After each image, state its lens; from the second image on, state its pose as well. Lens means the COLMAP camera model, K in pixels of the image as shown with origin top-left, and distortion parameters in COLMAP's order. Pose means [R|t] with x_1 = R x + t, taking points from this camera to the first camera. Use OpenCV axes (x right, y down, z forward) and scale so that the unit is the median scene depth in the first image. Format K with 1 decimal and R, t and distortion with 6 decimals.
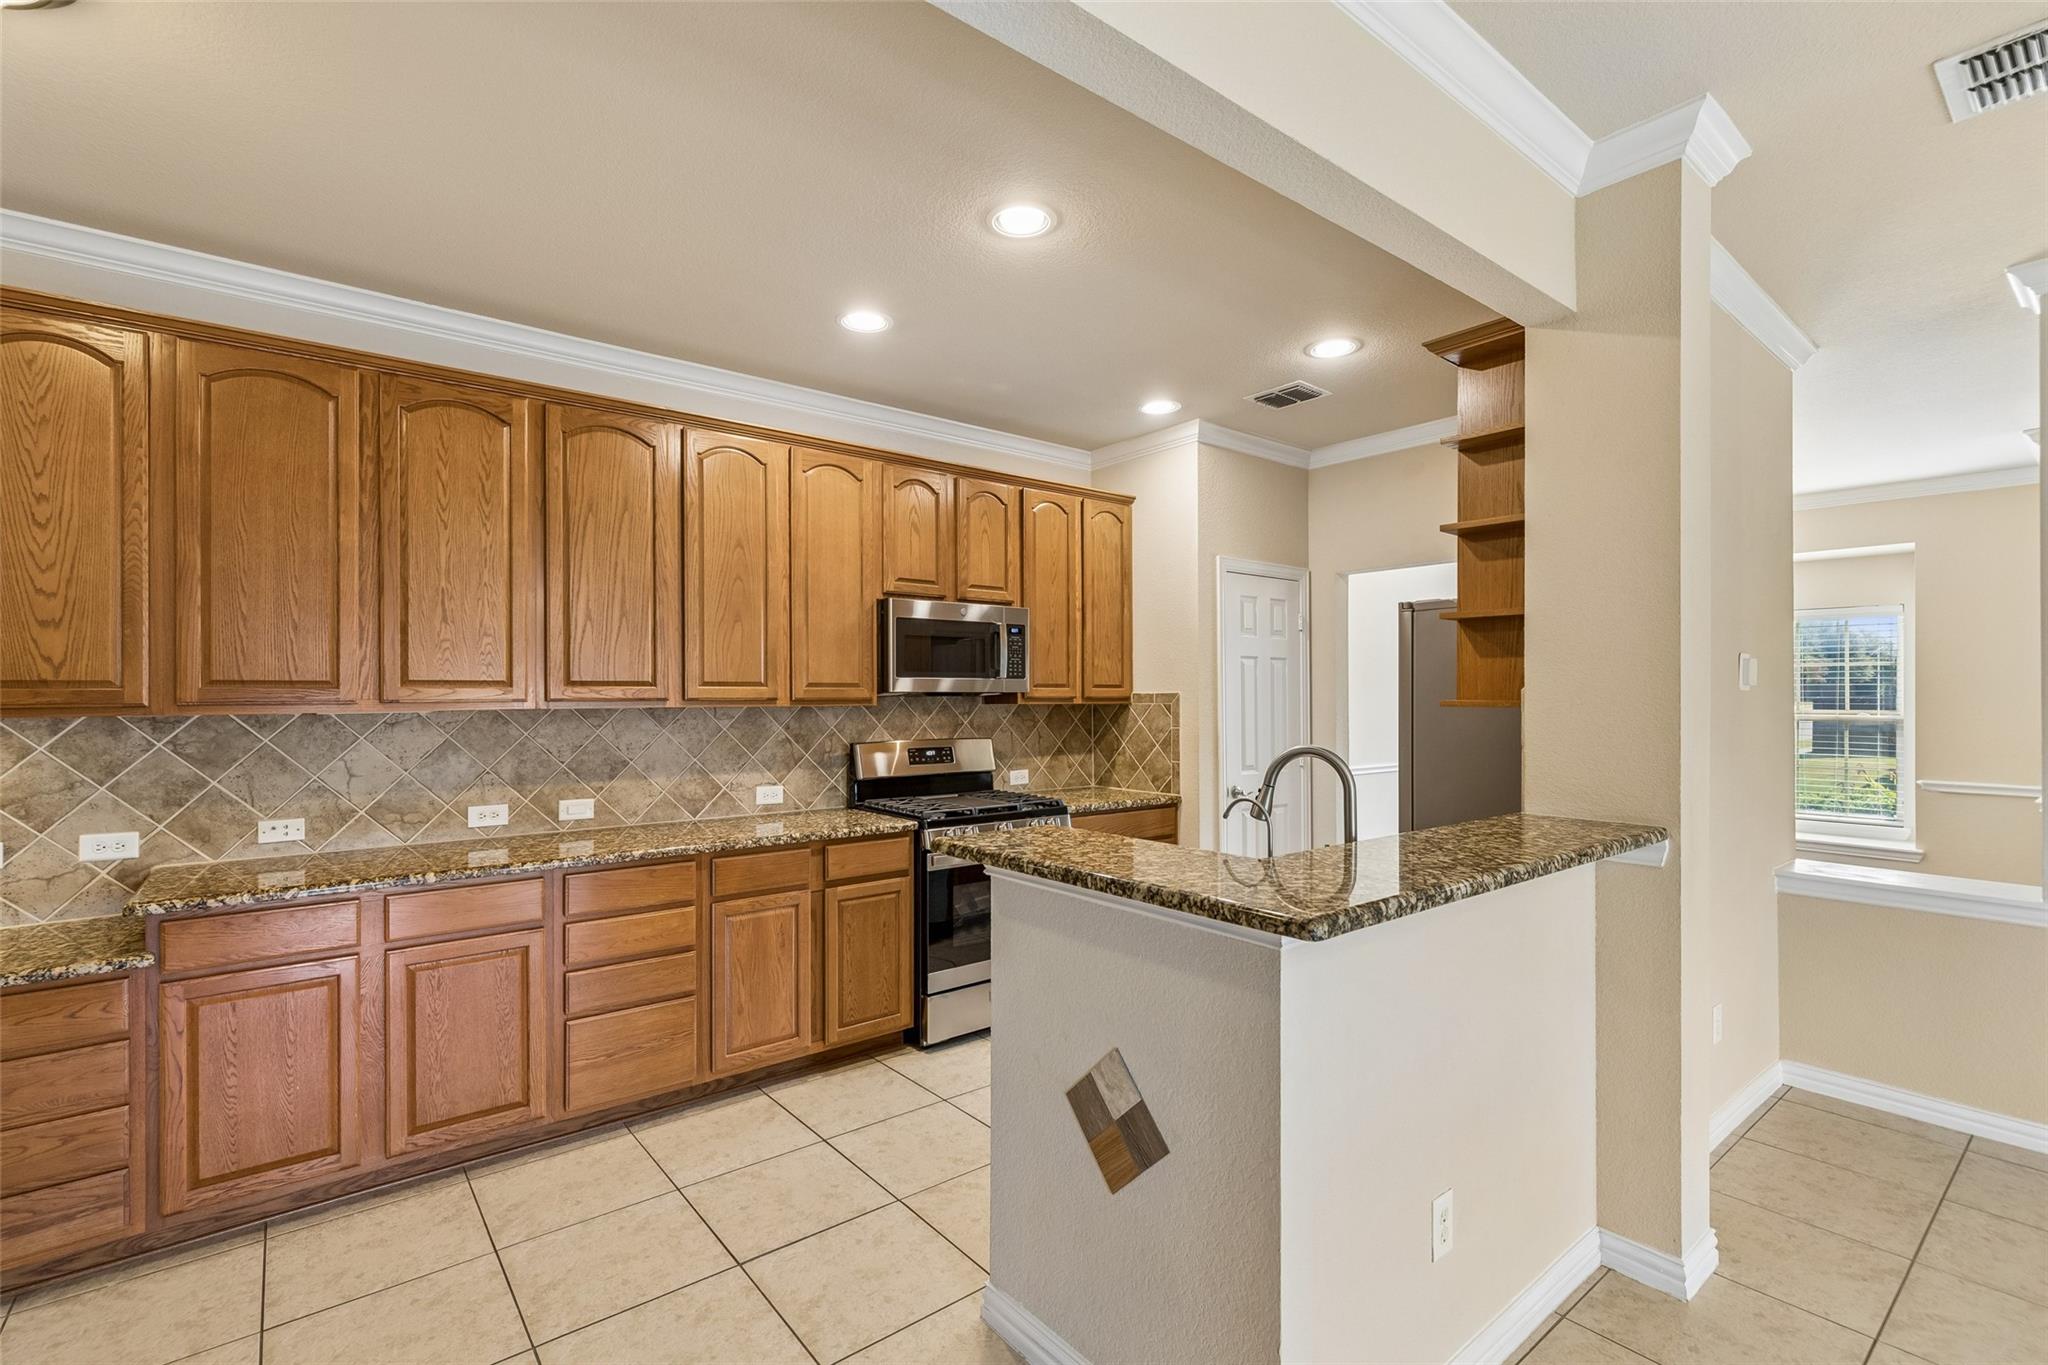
lens RADIAL K [[924.0, 0, 1033.0], [0, 924.0, 689.0], [0, 0, 1]] dist [0.005495, 0.000107]
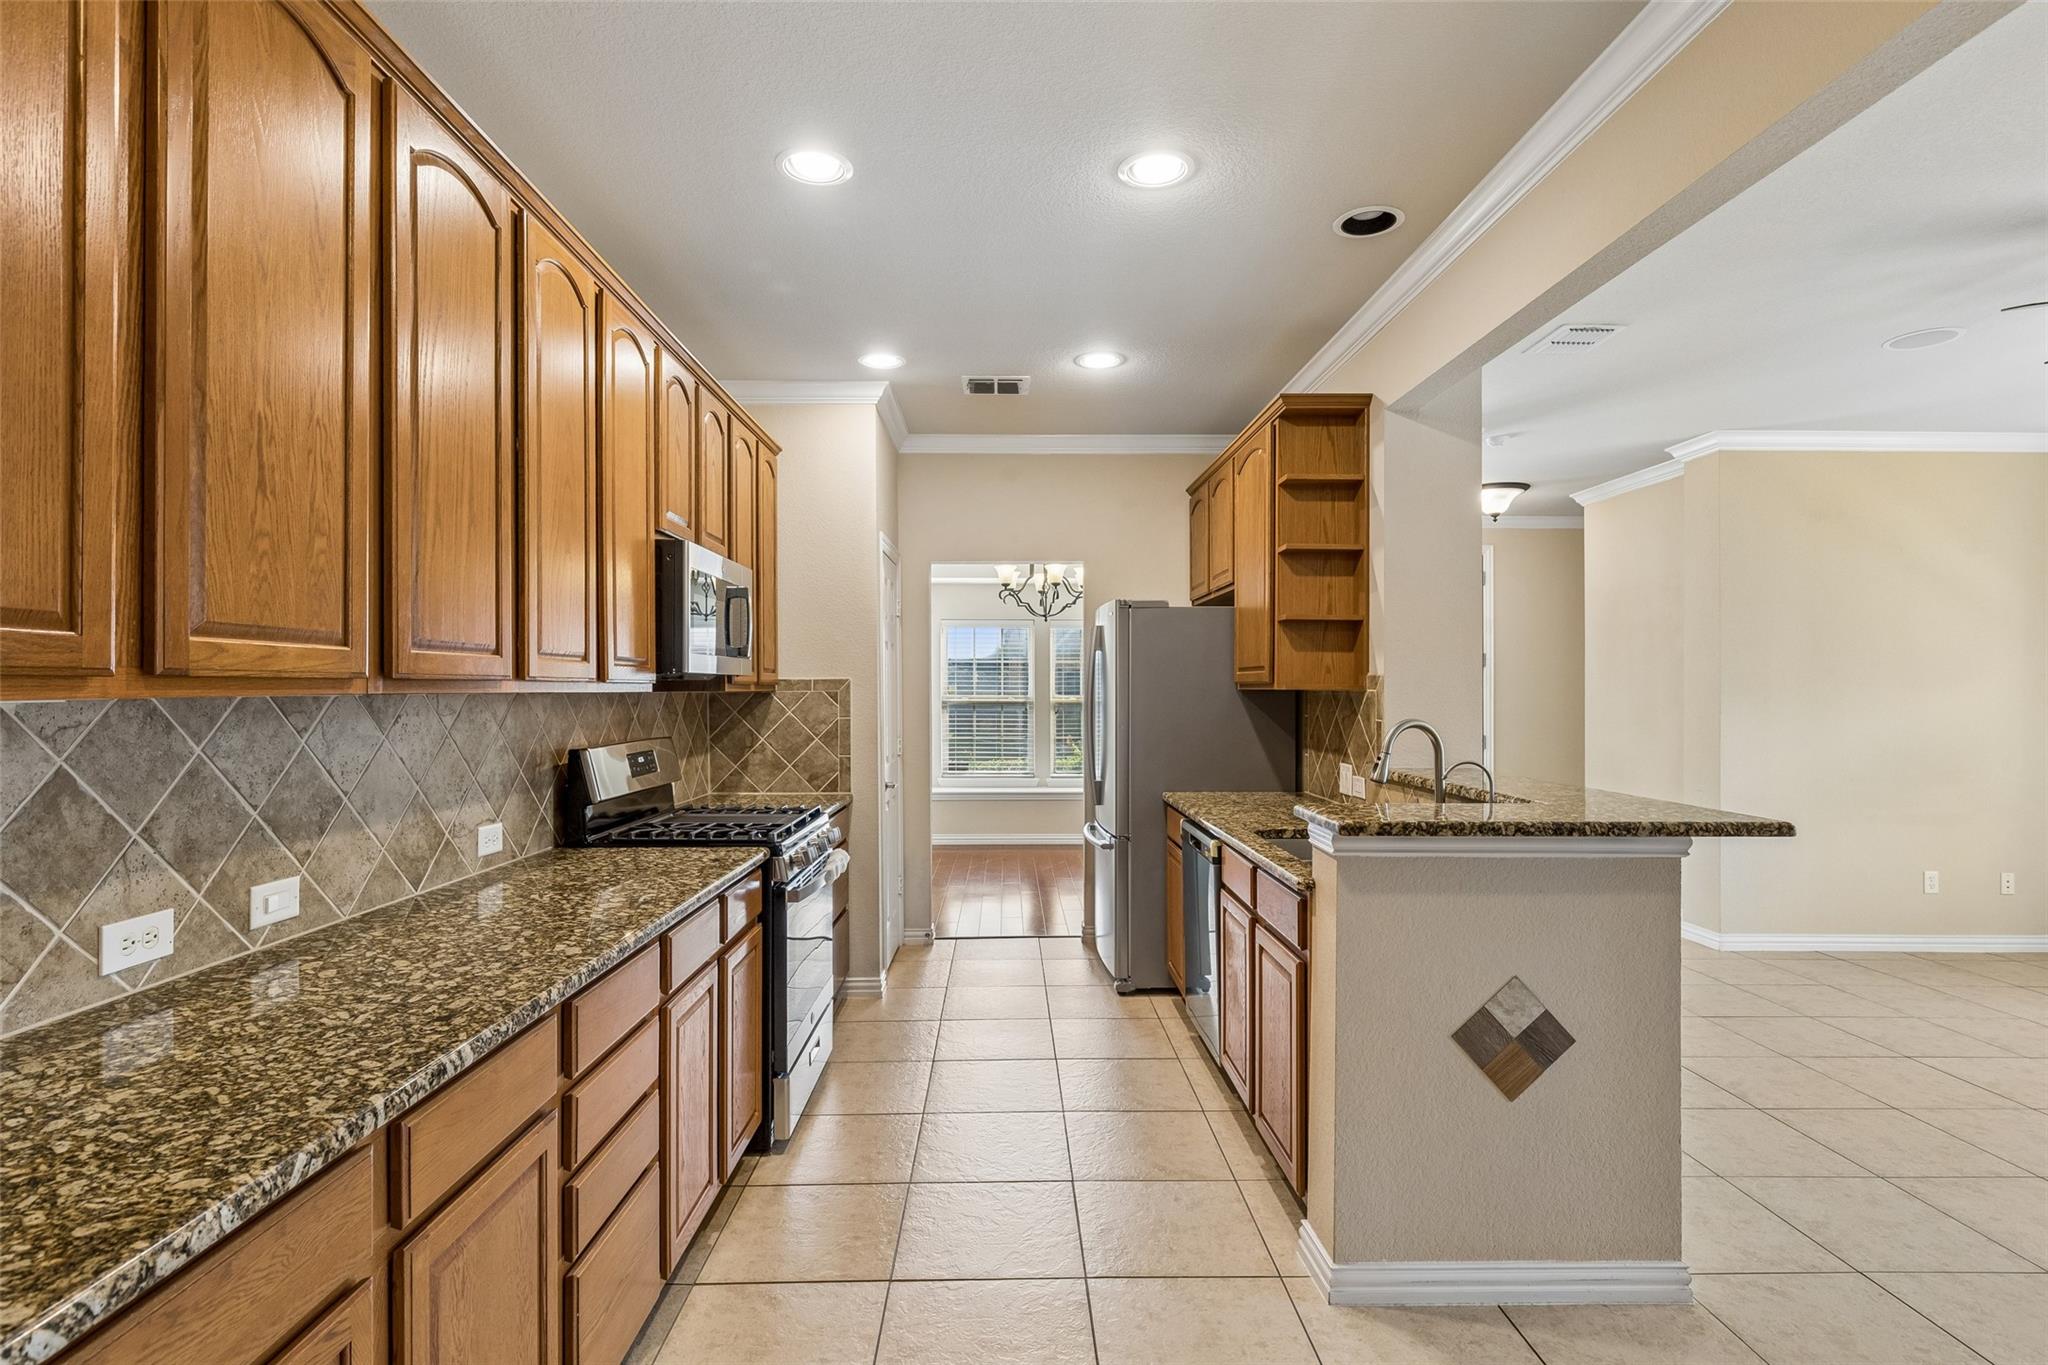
lens RADIAL K [[992.8, 0, 1024.0], [0, 992.8, 682.5], [0, 0, 1]] dist [0.001883, 0.000007]
pose [[0.616093, 0.009138, 0.787621, -0.755309], [-0.009588, 0.999946, -0.004102, 0.014834], [-0.787615, -0.005024, 0.616147, 0.416993]]
